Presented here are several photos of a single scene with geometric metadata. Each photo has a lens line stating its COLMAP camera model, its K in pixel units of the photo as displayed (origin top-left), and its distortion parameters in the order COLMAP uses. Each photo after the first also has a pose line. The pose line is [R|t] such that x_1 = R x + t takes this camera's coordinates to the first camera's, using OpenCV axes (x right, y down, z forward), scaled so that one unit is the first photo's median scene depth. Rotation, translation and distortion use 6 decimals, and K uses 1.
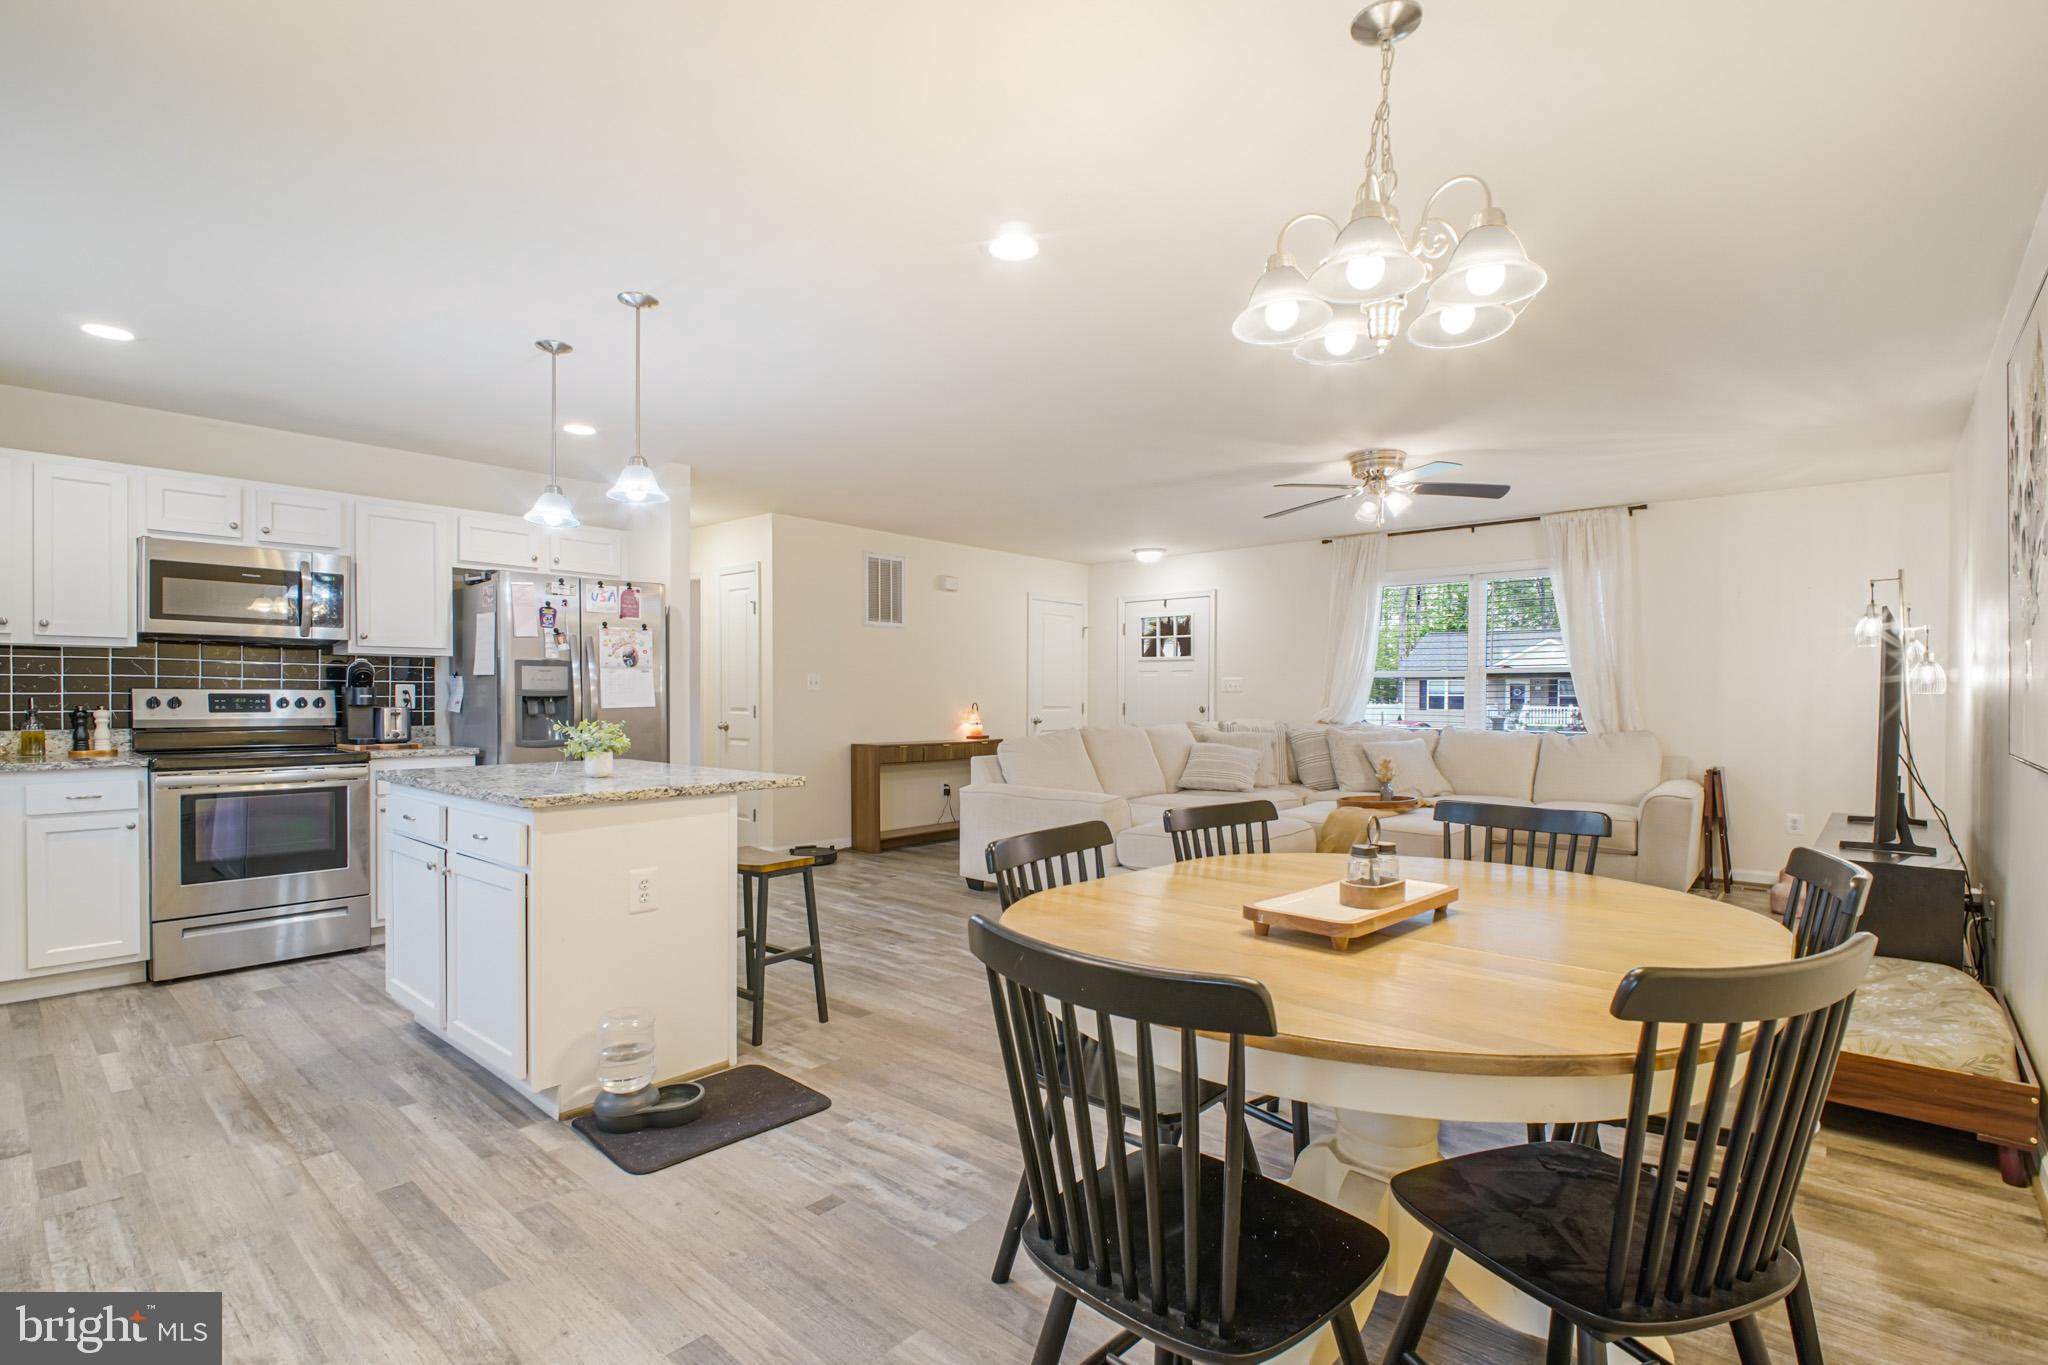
lens RADIAL K [[959.0, 0, 1010.7], [0, 959.0, 709.4], [0, 0, 1]] dist [0.002015, -0.006044]
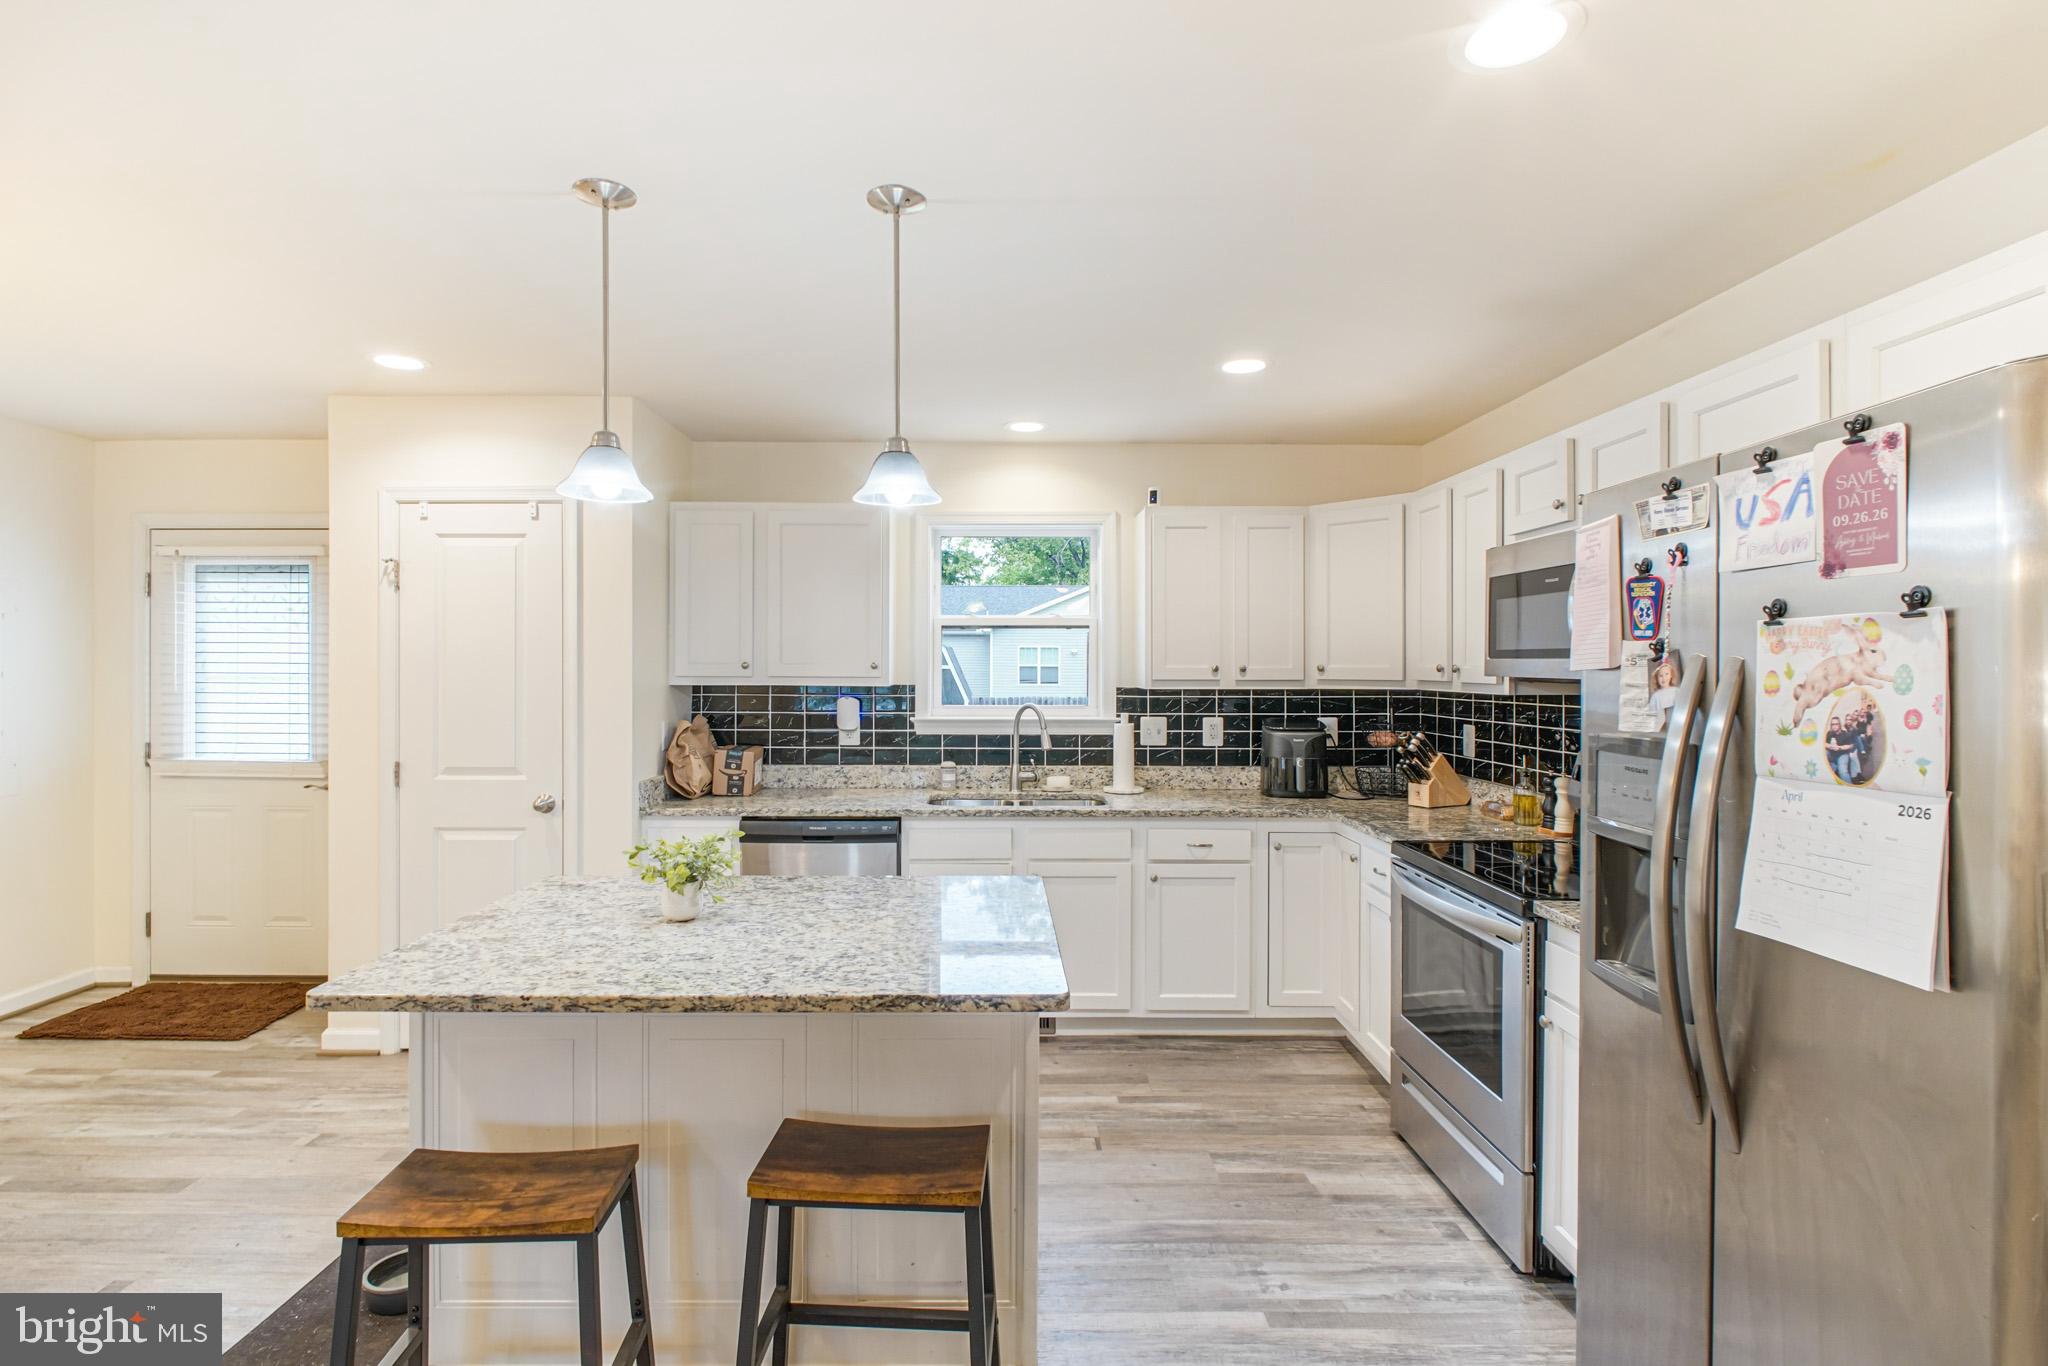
lens RADIAL K [[959.0, 0, 1003.0], [0, 959.0, 662.4], [0, 0, 1]] dist [0.002015, -0.006044]
pose [[-0.739780, -0.008379, -0.672796, -0.080114], [-0.016034, 0.999858, 0.005178, -0.060795], [0.672657, 0.014619, -0.739810, 0.882254]]
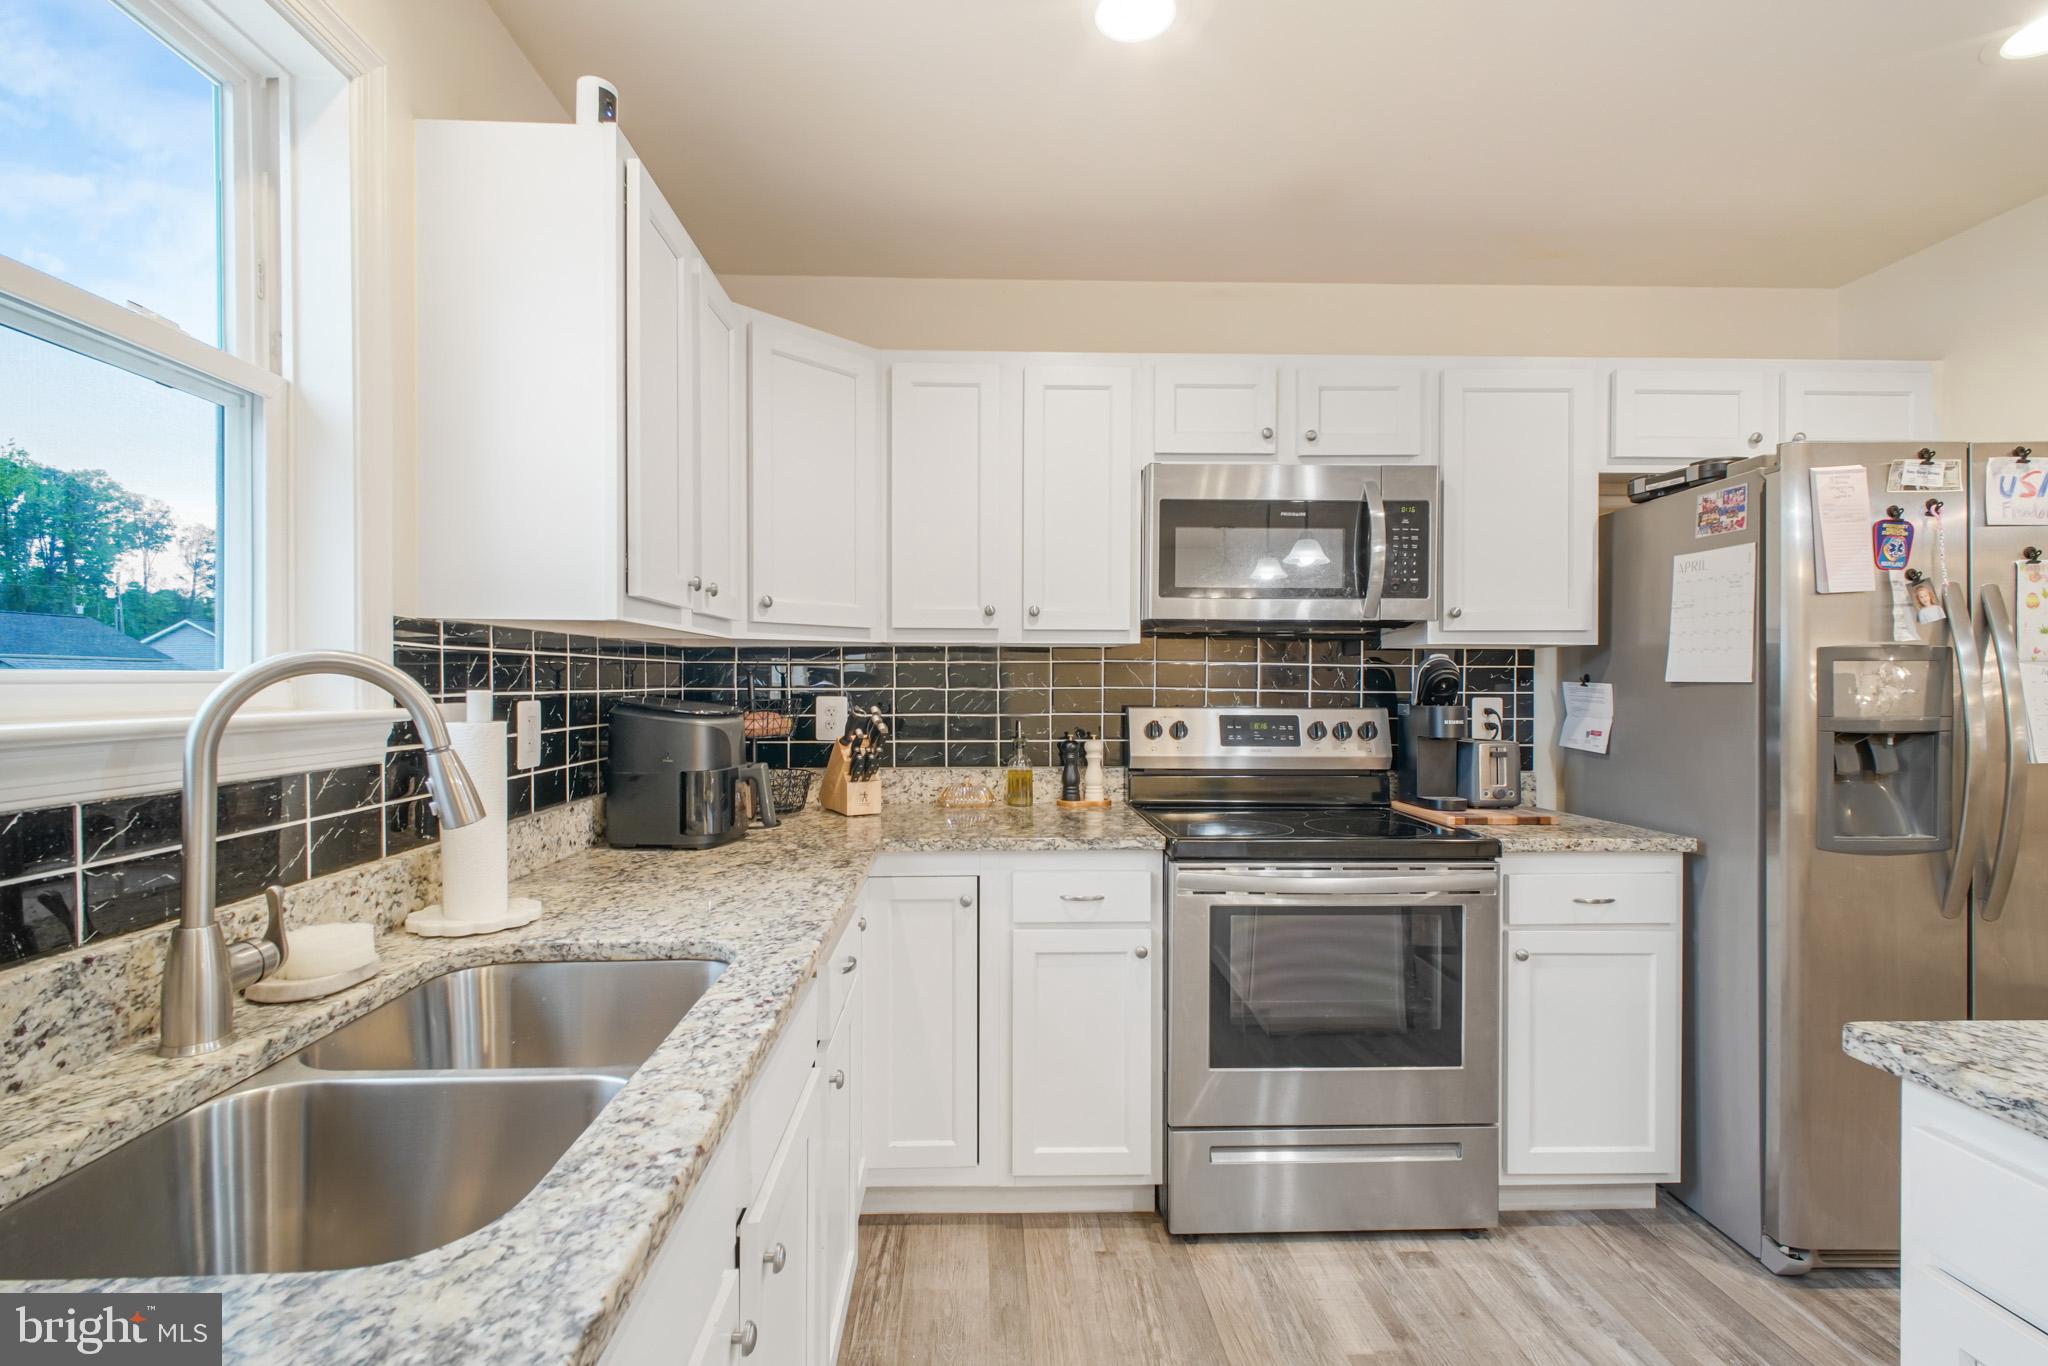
lens RADIAL K [[952.6, 0, 1008.4], [0, 952.6, 691.1], [0, 0, 1]] dist [0.013682, -0.001388]
pose [[0.693367, 0.004311, -0.720571, -0.359622], [-0.010361, 0.999938, -0.003987, -0.021133], [0.720510, 0.010230, 0.693369, 0.347065]]
